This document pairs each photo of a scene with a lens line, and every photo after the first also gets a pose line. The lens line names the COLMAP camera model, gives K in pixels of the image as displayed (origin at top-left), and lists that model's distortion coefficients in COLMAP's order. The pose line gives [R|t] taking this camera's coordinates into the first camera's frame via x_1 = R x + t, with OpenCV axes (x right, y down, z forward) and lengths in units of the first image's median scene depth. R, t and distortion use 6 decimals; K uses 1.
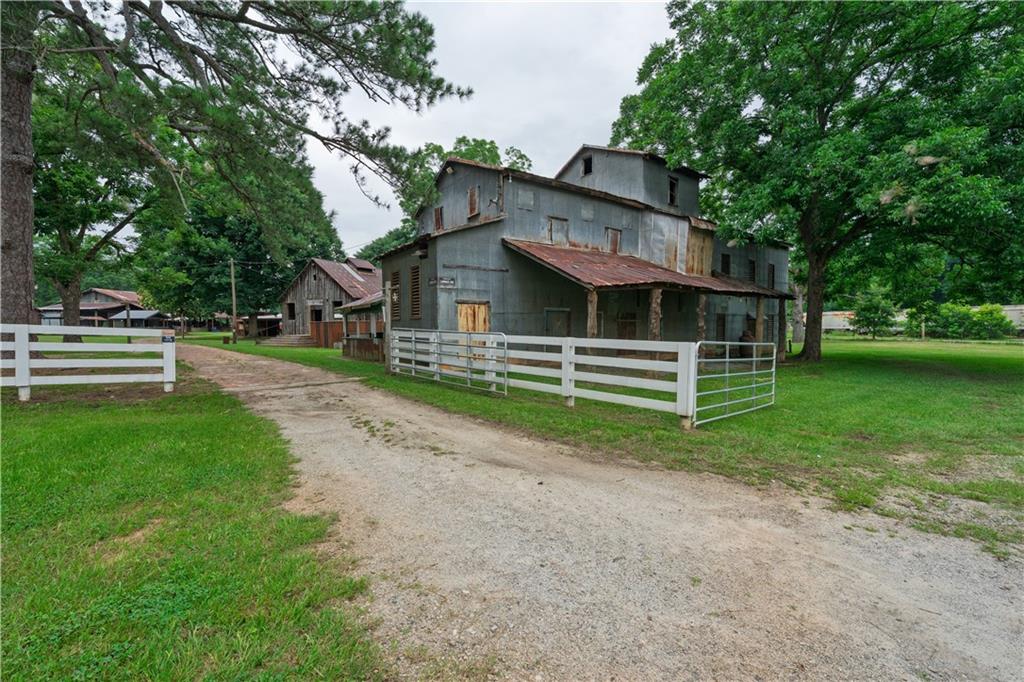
lens RADIAL K [[439.7, 0, 512.0], [0, 439.7, 341.0], [0, 0, 1]] dist [0.000844, -0.000074]
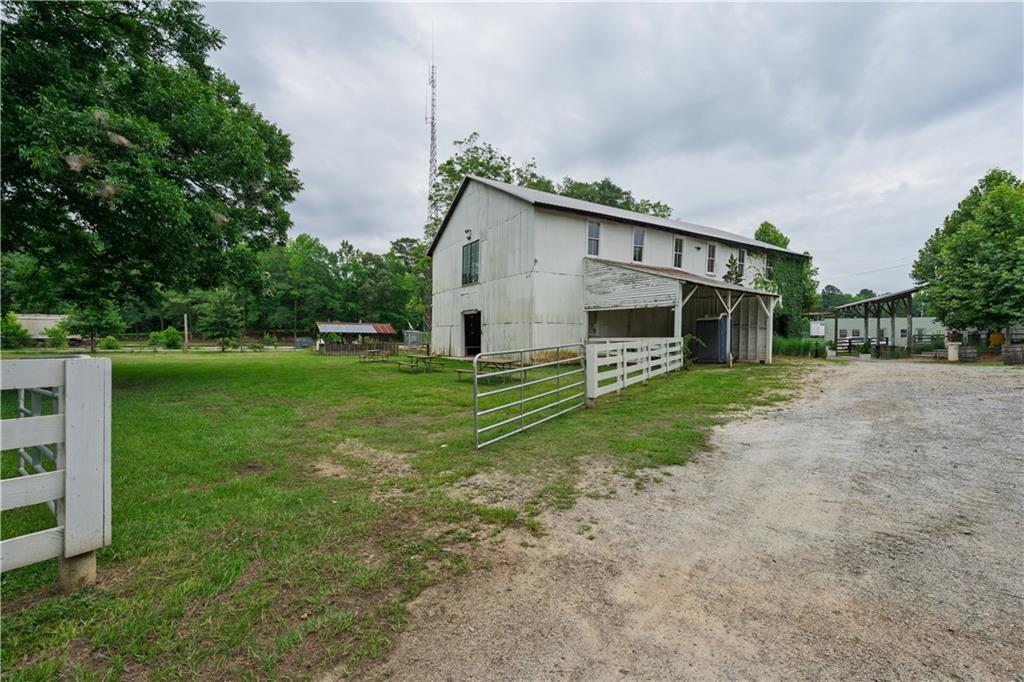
lens RADIAL K [[431.1, 0, 476.7], [0, 431.1, 339.5], [0, 0, 1]] dist [0.000647, 0.000223]
pose [[-0.201058, -0.006437, 0.979558, -0.070660], [0.034458, 0.999313, 0.013639, -0.014133], [-0.978973, 0.036496, -0.200698, 1.197657]]
